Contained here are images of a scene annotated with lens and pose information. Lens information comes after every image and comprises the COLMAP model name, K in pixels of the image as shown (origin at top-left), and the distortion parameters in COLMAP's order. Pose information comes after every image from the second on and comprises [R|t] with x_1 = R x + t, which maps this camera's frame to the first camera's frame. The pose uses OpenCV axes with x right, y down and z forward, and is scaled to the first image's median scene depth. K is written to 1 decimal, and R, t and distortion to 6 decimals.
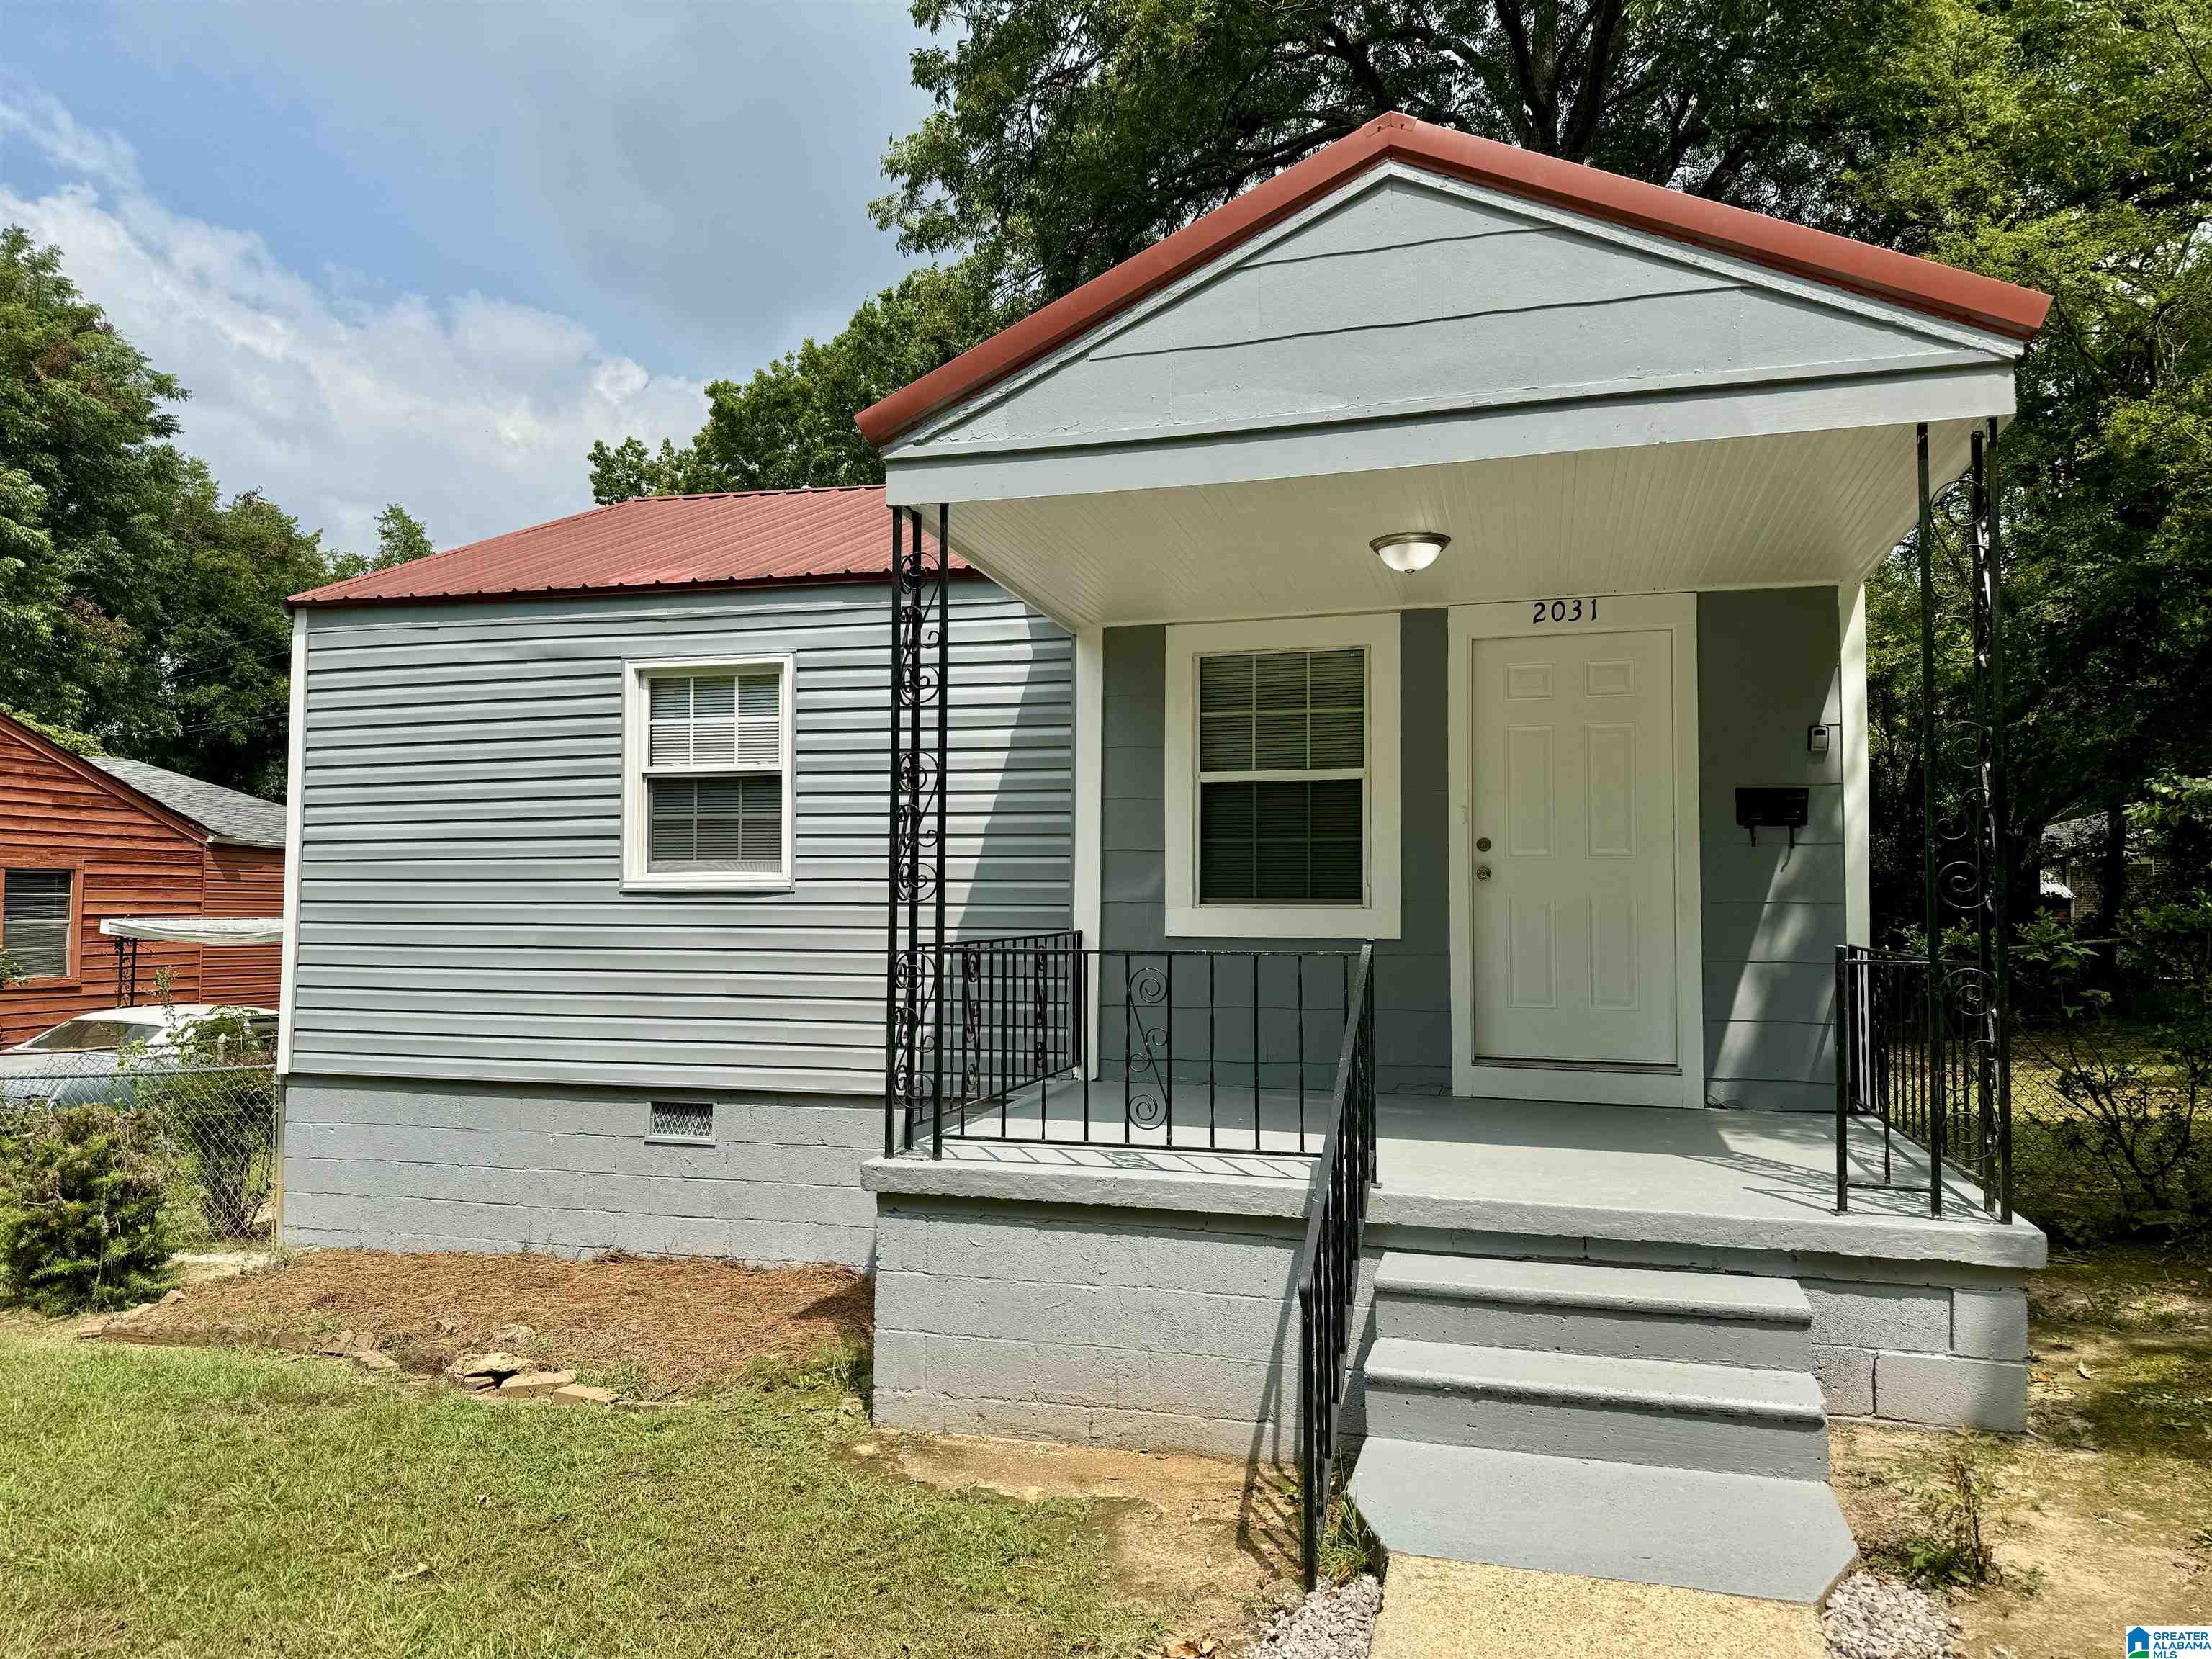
lens RADIAL K [[1524.0, 0, 1118.3], [0, 1524.0, 815.4], [0, 0, 1]] dist [0.094018, -0.140087]
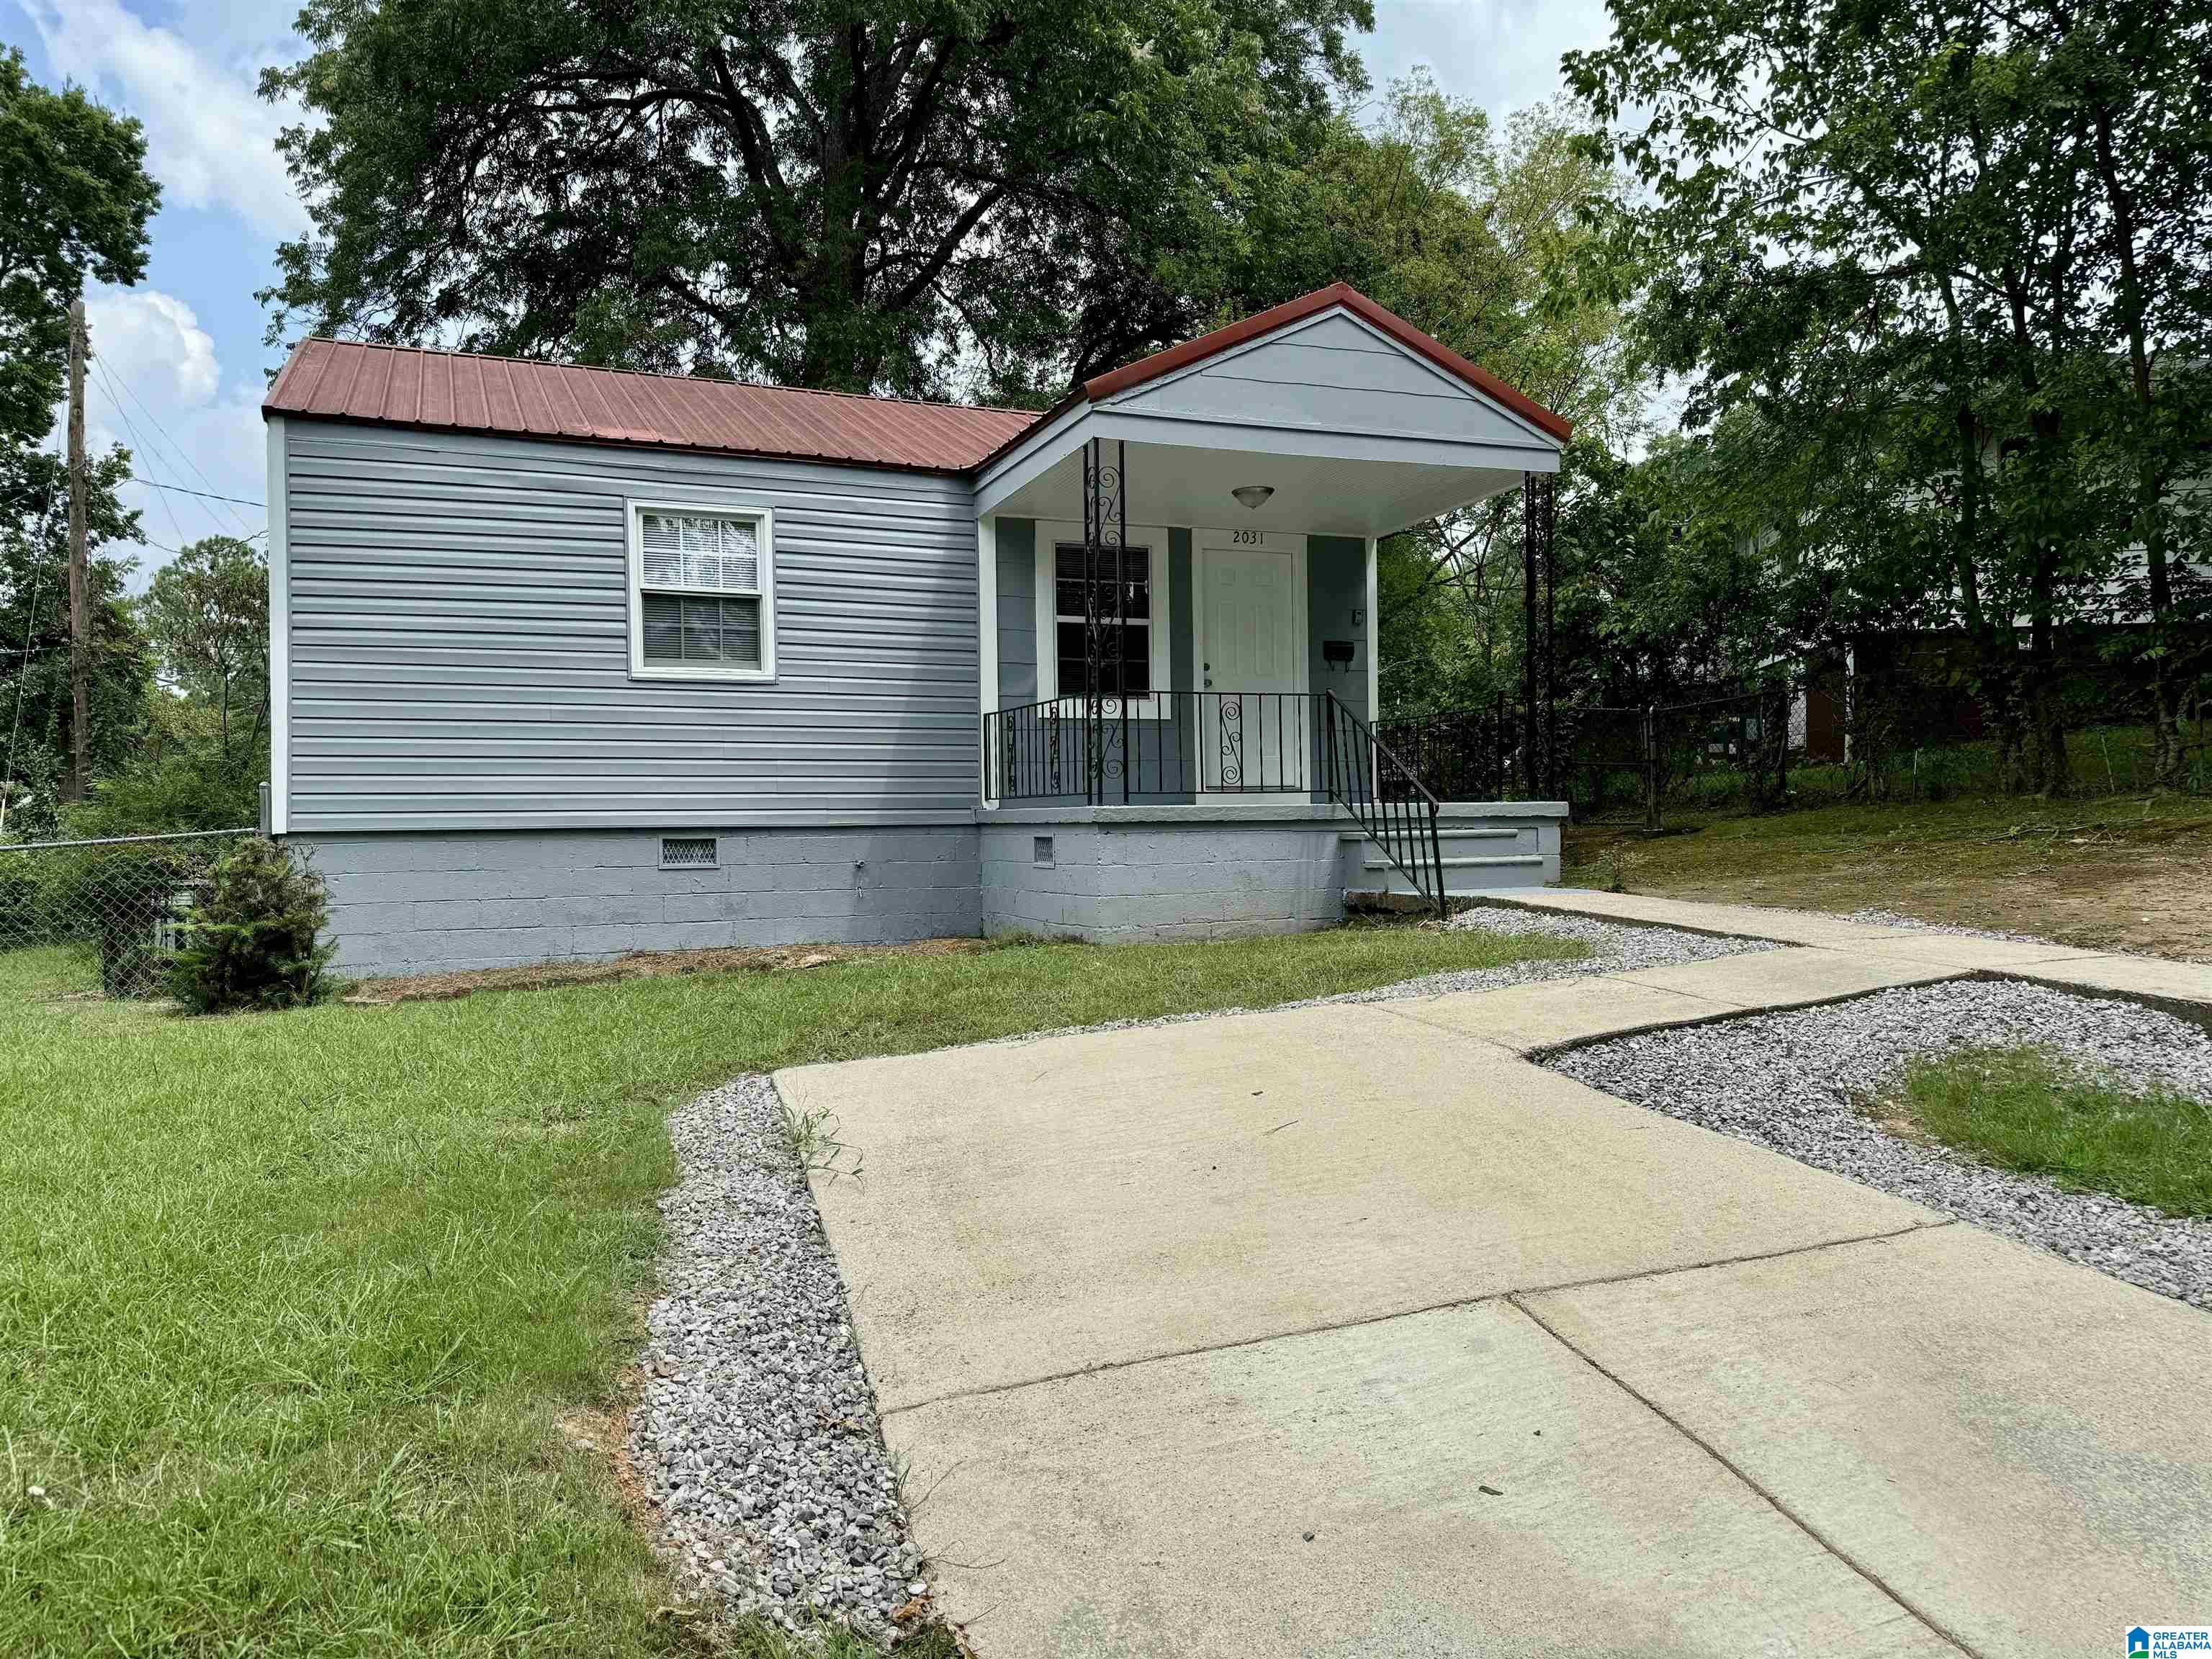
lens RADIAL K [[1524.0, 0, 1118.3], [0, 1524.0, 815.4], [0, 0, 1]] dist [0.094018, -0.140087]
pose [[0.787251, -0.011773, 0.616520, -0.814362], [-0.017086, 0.999017, 0.040894, 0.105694], [-0.616395, -0.042727, 0.786277, -0.276218]]
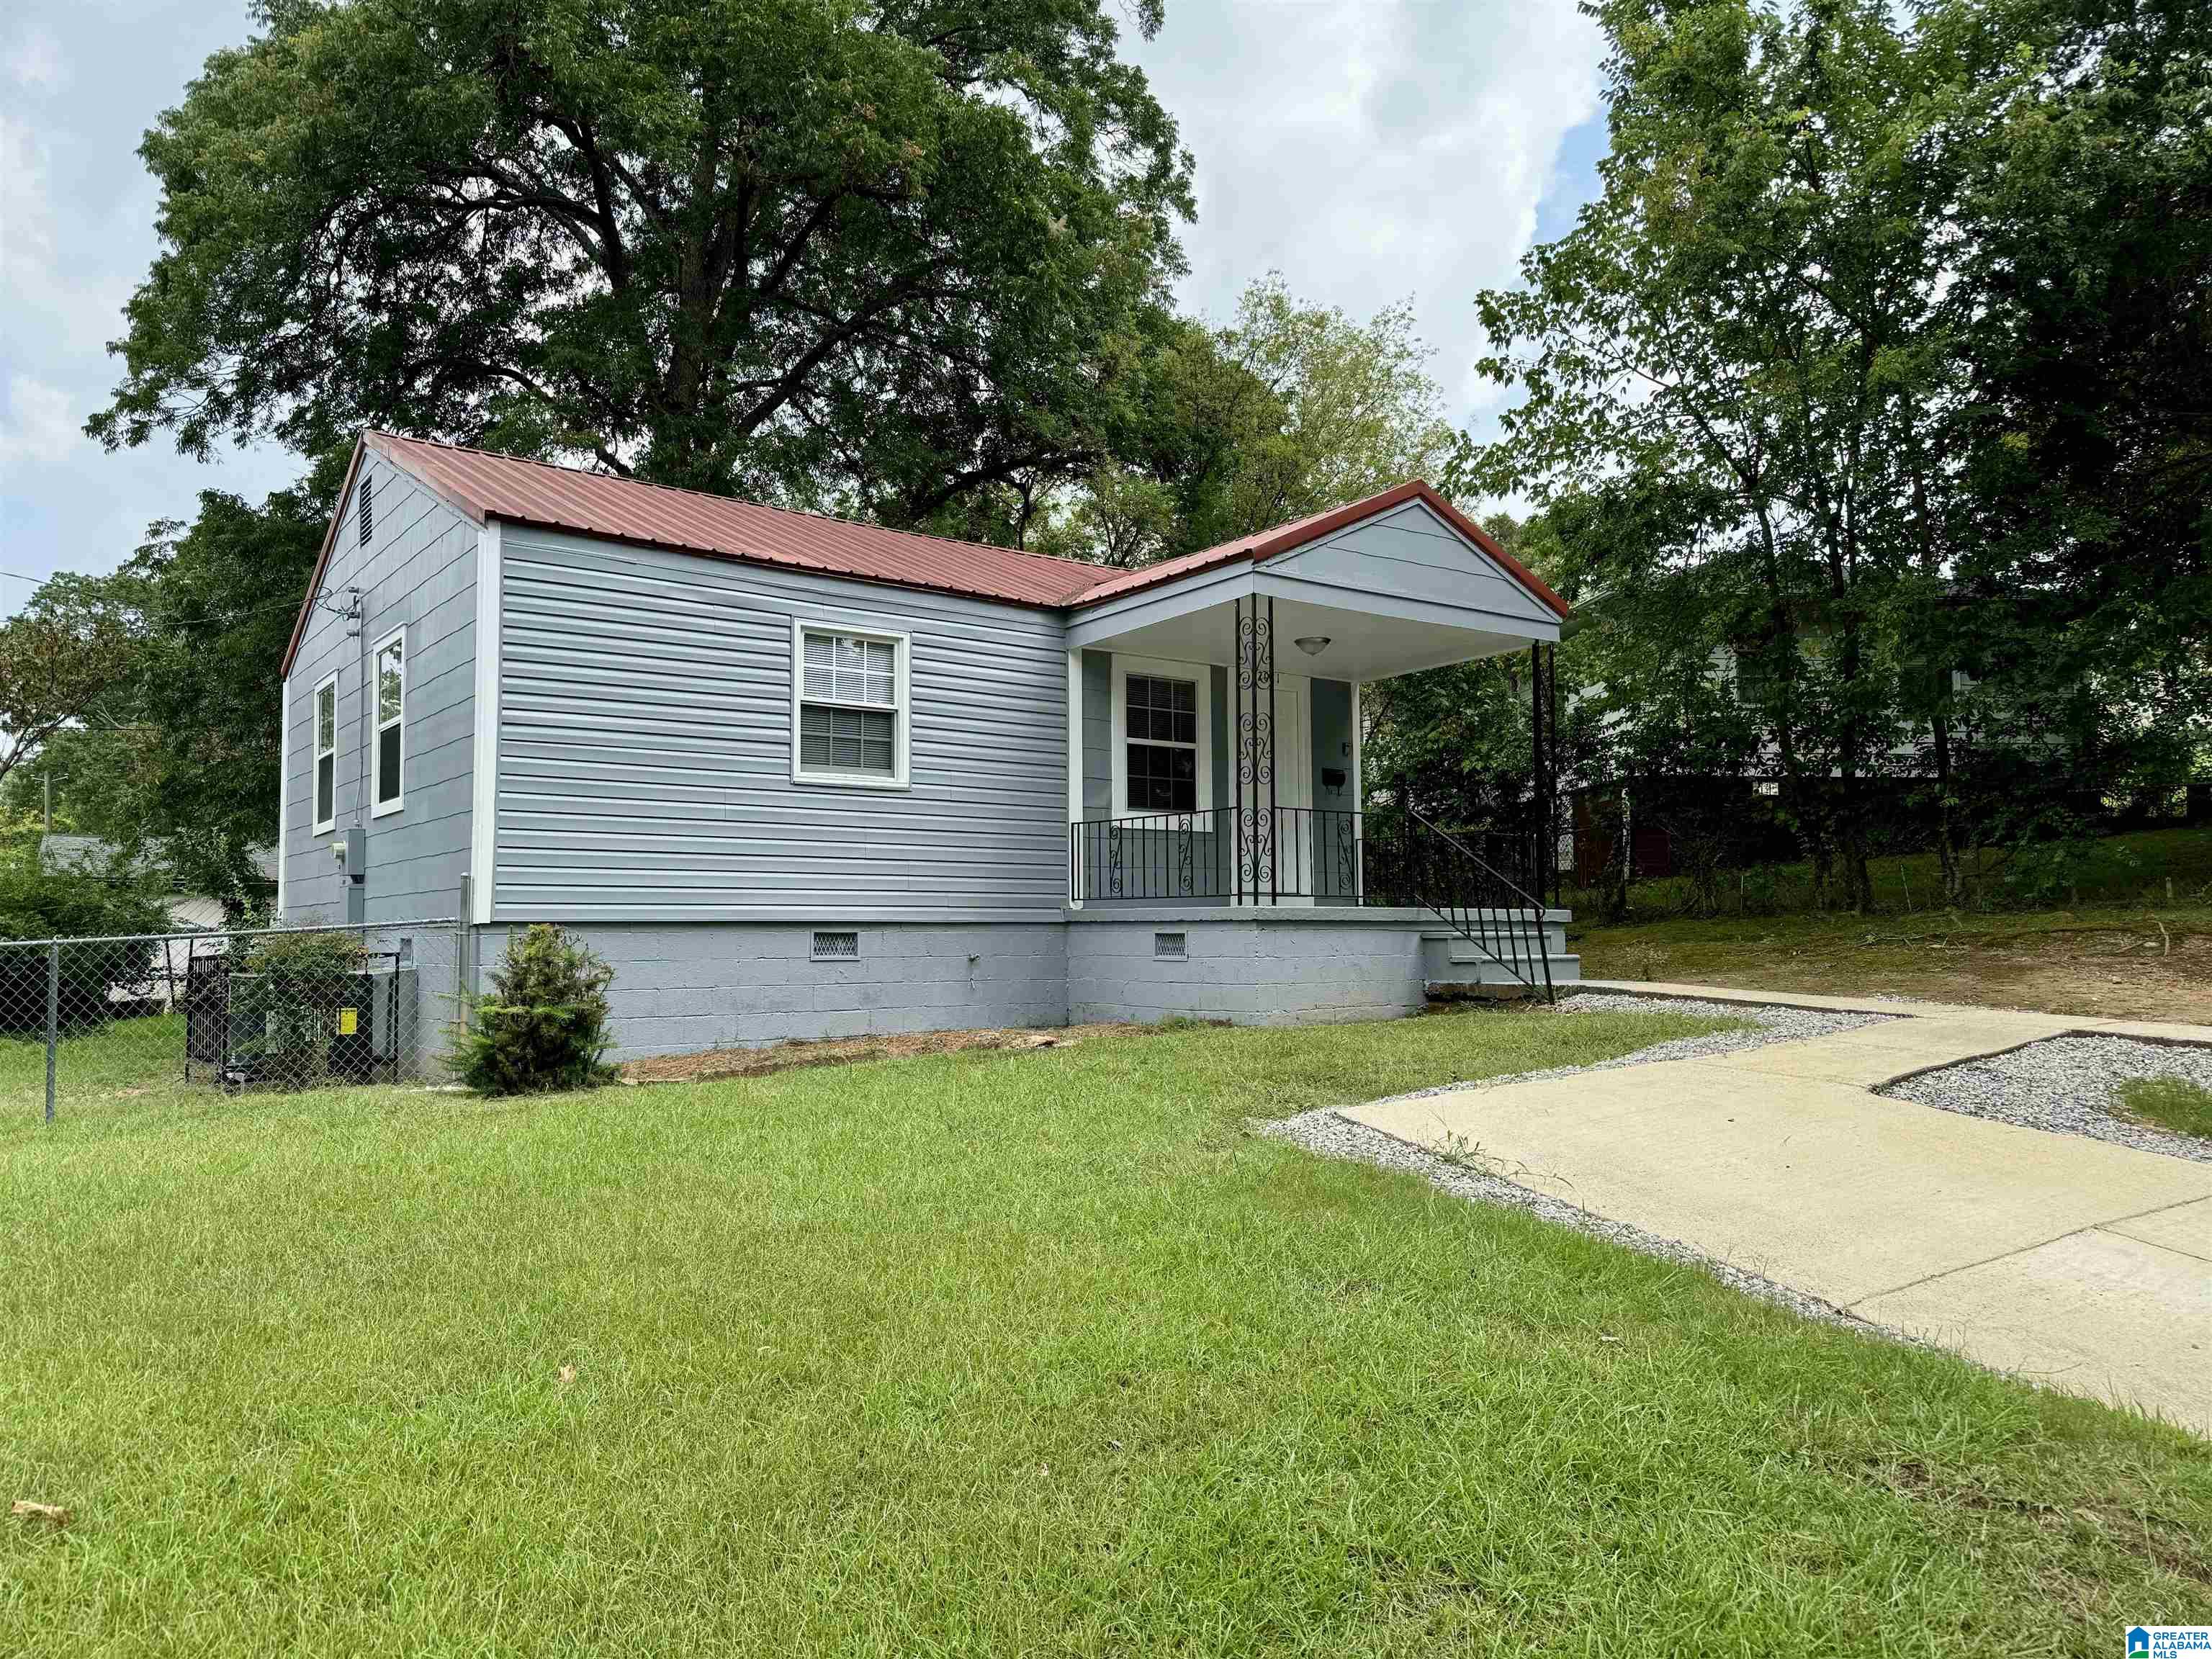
lens RADIAL K [[1524.0, 0, 1118.3], [0, 1524.0, 815.4], [0, 0, 1]] dist [0.094018, -0.140087]
pose [[0.611215, 0.053971, 0.789622, -1.259572], [-0.038516, 0.998519, -0.038435, 0.122614], [-0.790527, -0.006921, 0.612389, -0.080744]]
